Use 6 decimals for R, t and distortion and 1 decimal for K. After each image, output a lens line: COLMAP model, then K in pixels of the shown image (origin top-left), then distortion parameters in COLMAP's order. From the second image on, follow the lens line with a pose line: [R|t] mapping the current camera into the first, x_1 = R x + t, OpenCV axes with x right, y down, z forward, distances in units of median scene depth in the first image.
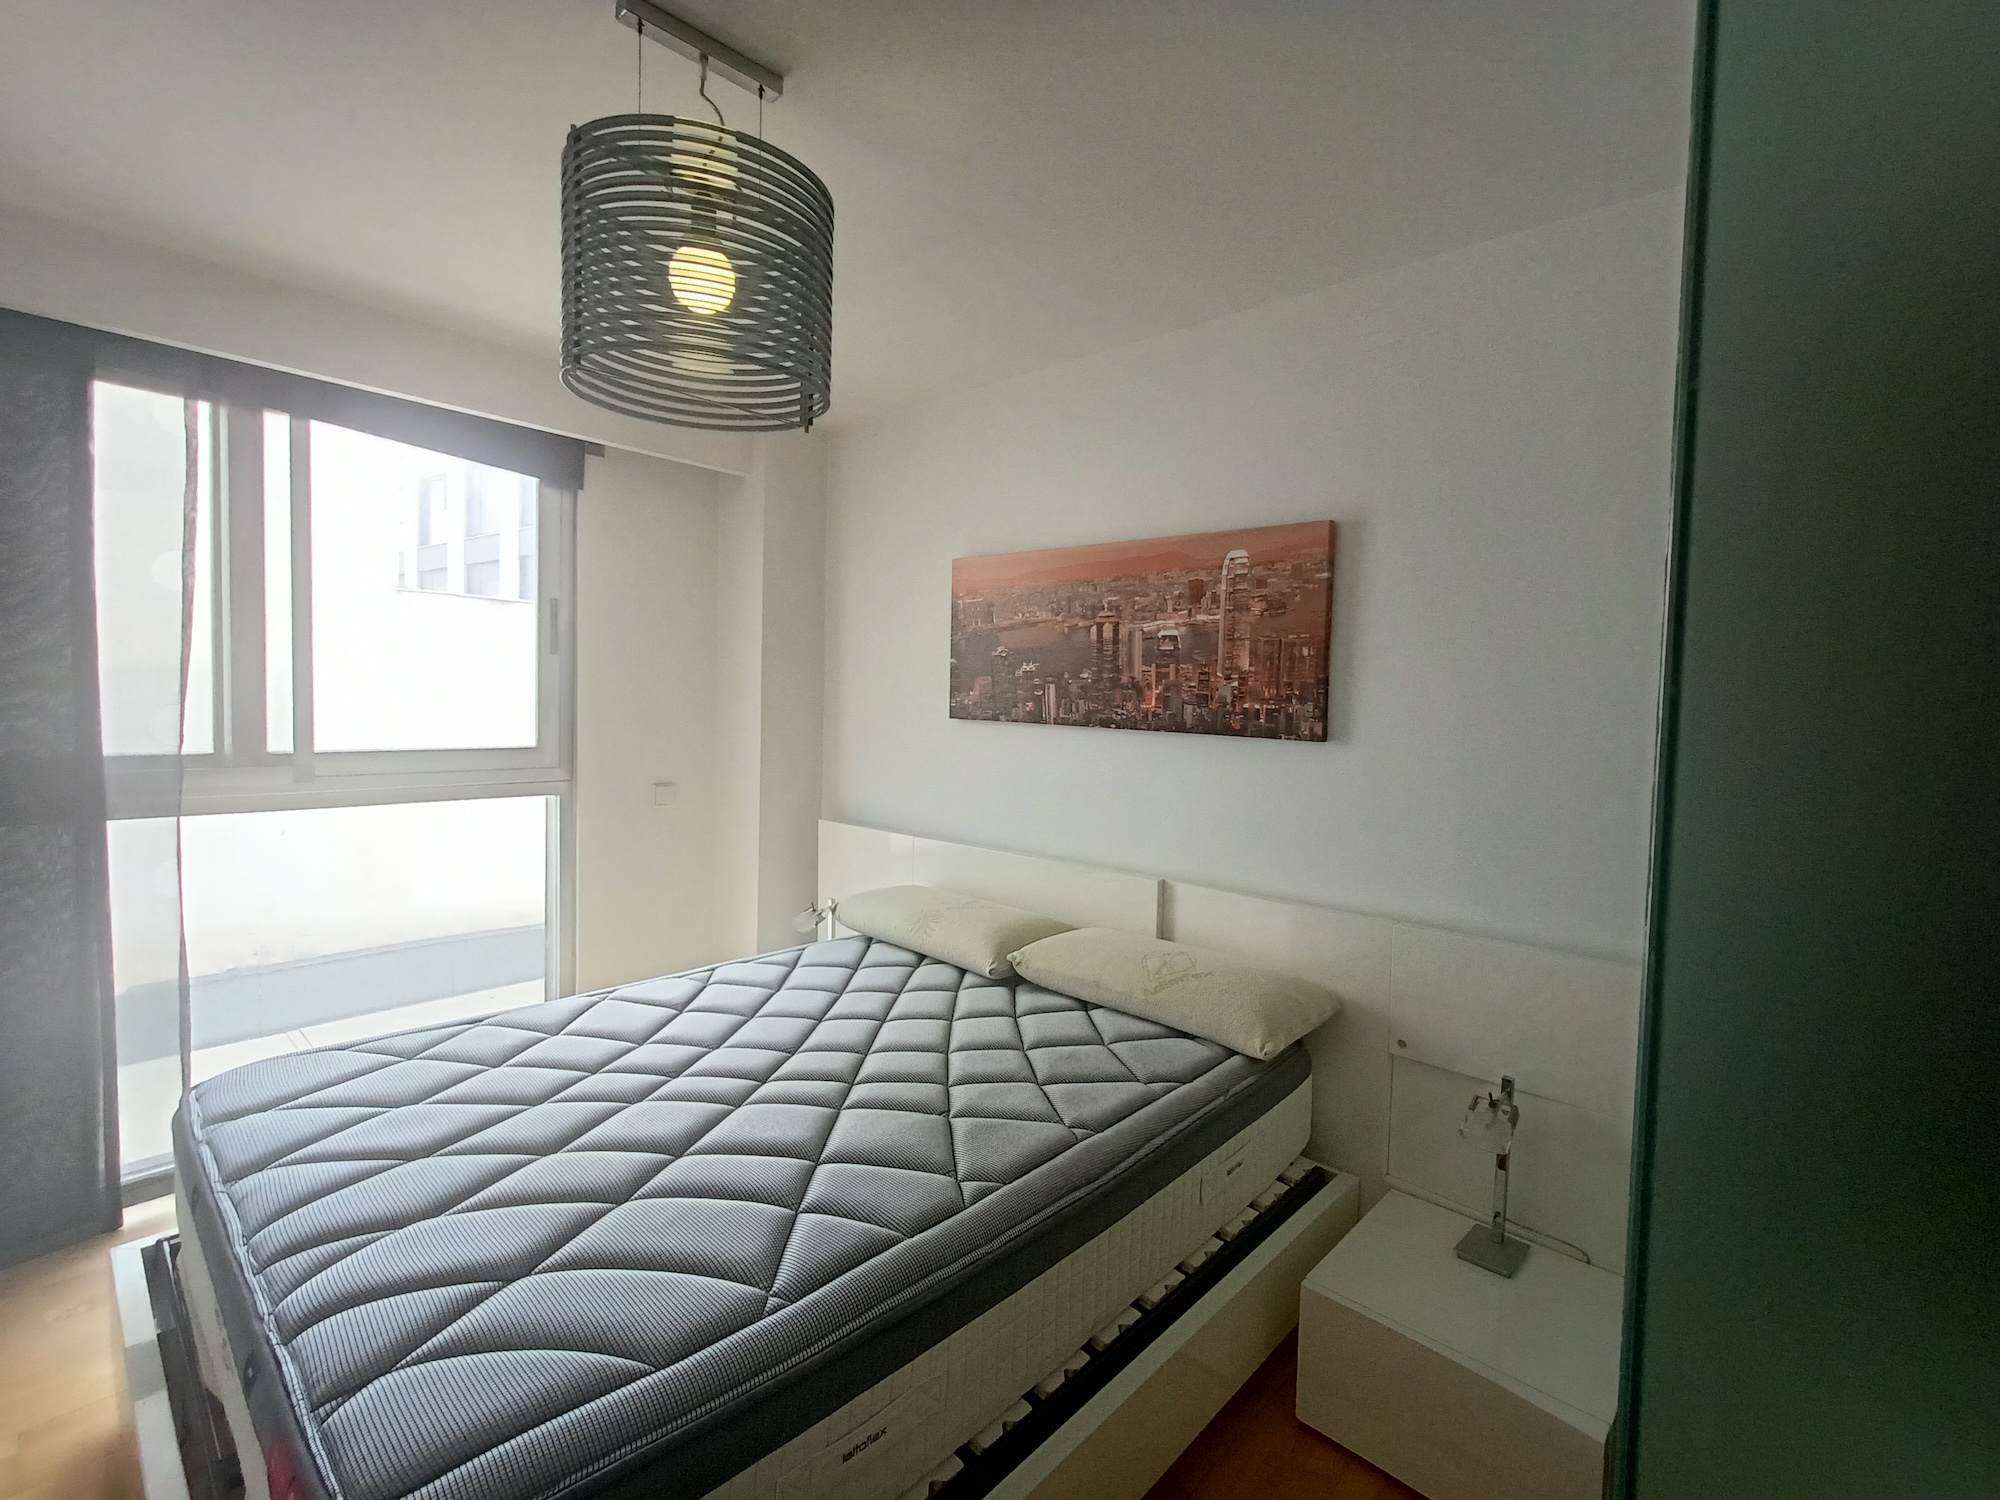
lens RADIAL K [[908.6, 0, 992.2], [0, 908.6, 742.5], [0, 0, 1]] dist [-0.003510, -0.001448]
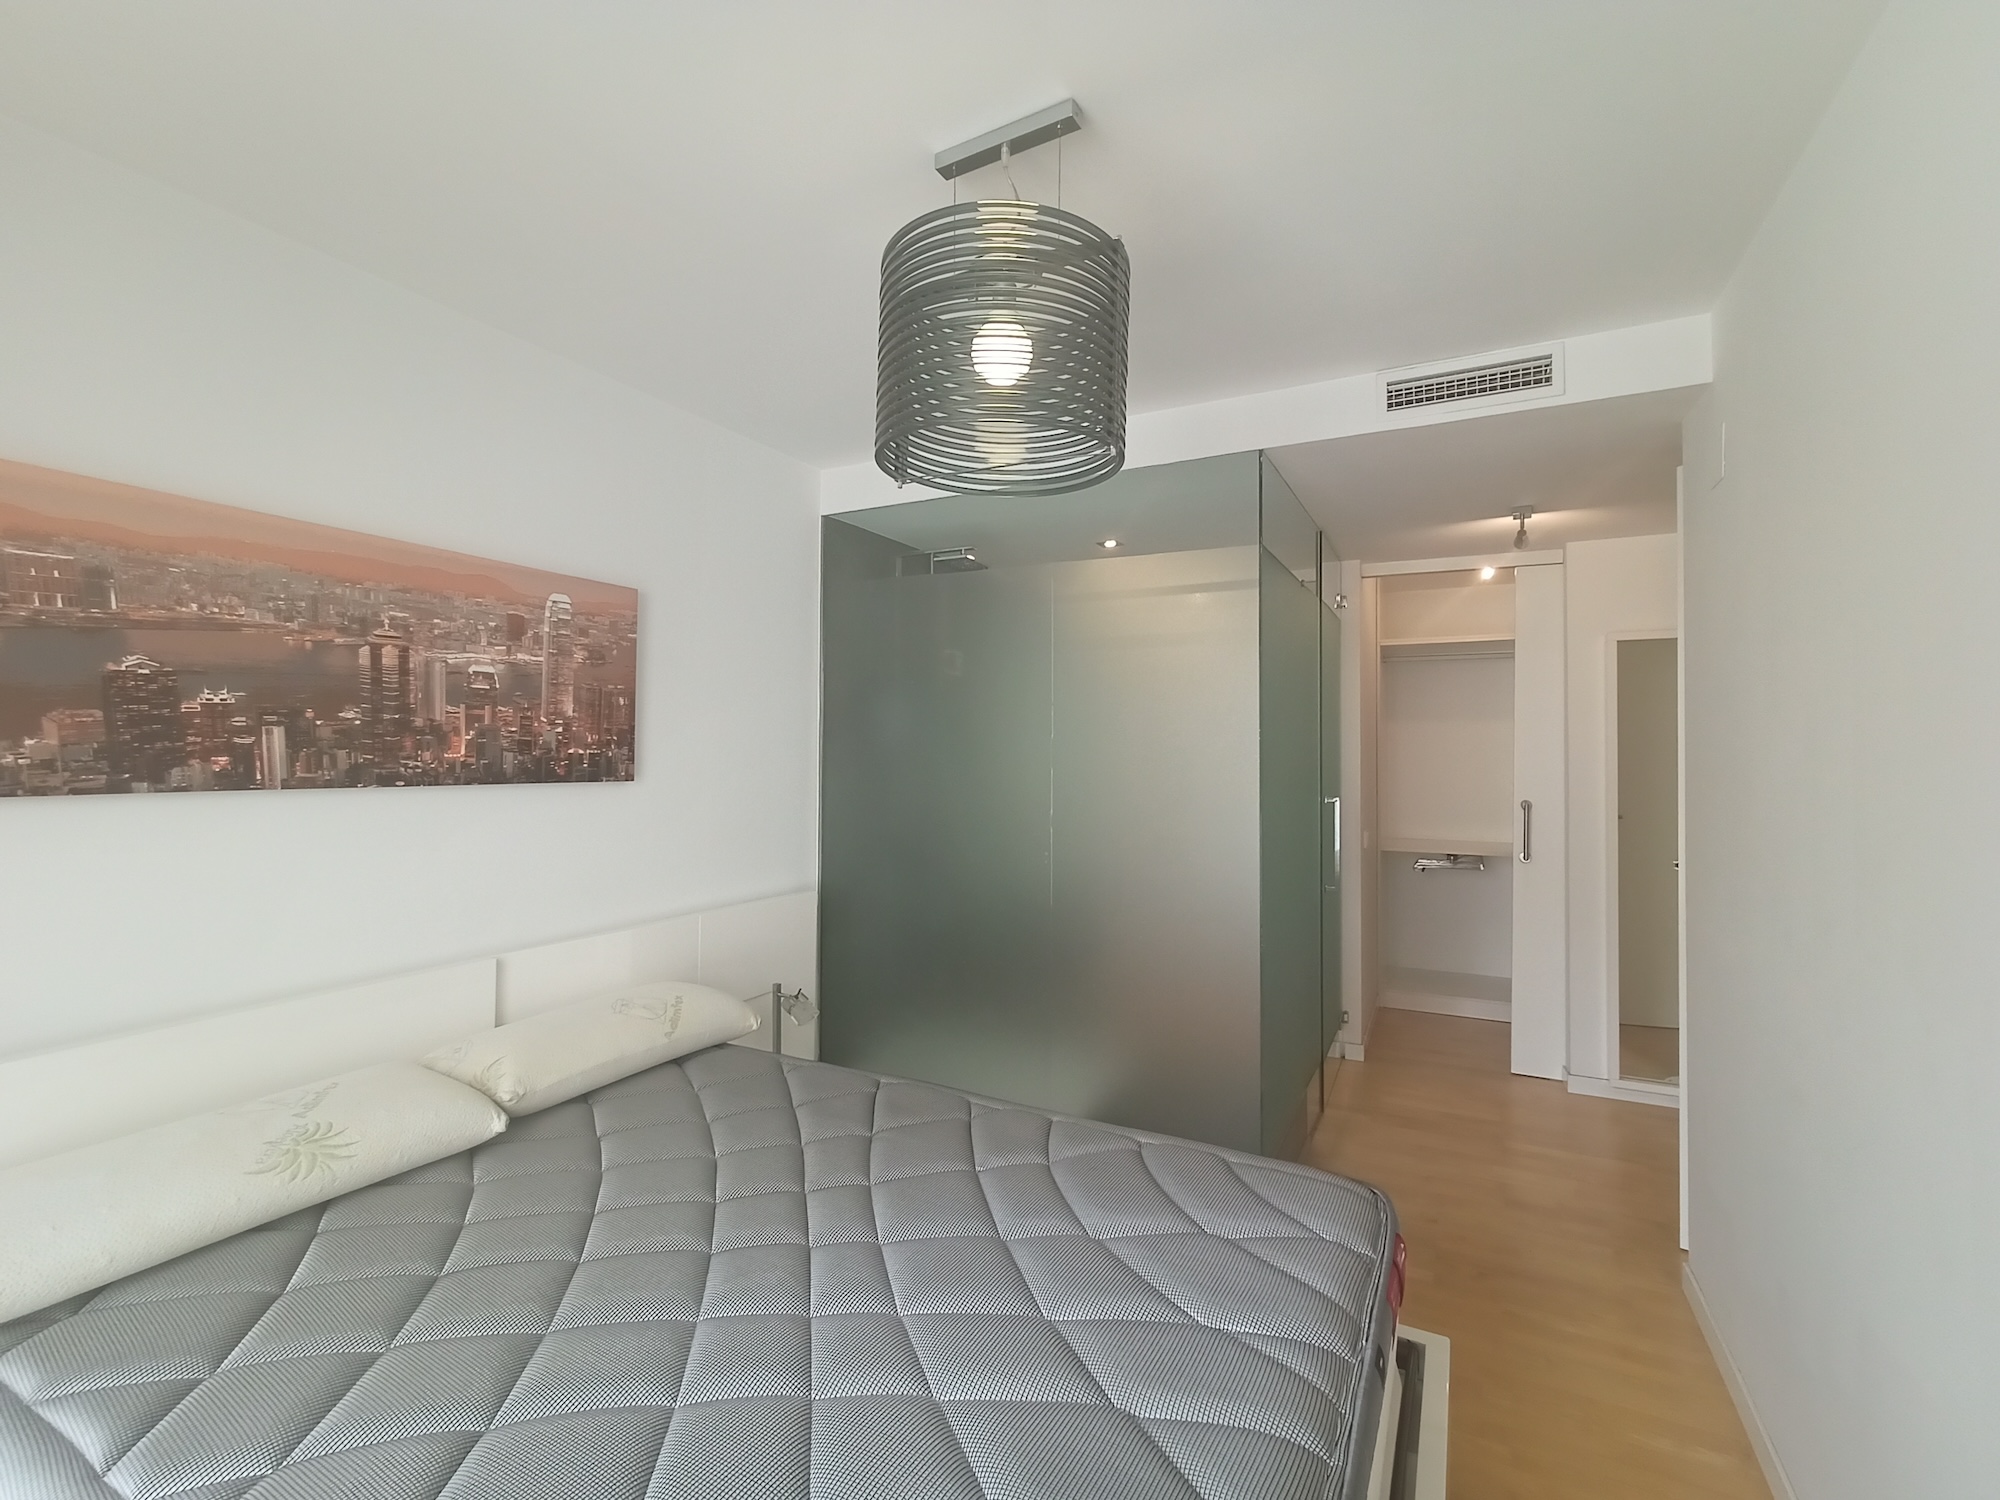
lens RADIAL K [[908.6, 0, 996.7], [0, 908.6, 753.3], [0, 0, 1]] dist [-0.003510, -0.001448]
pose [[-0.267151, -0.033228, 0.963082, -0.762553], [0.036403, 0.998344, 0.044543, -0.061500], [-0.962967, 0.046959, -0.265499, 0.761549]]
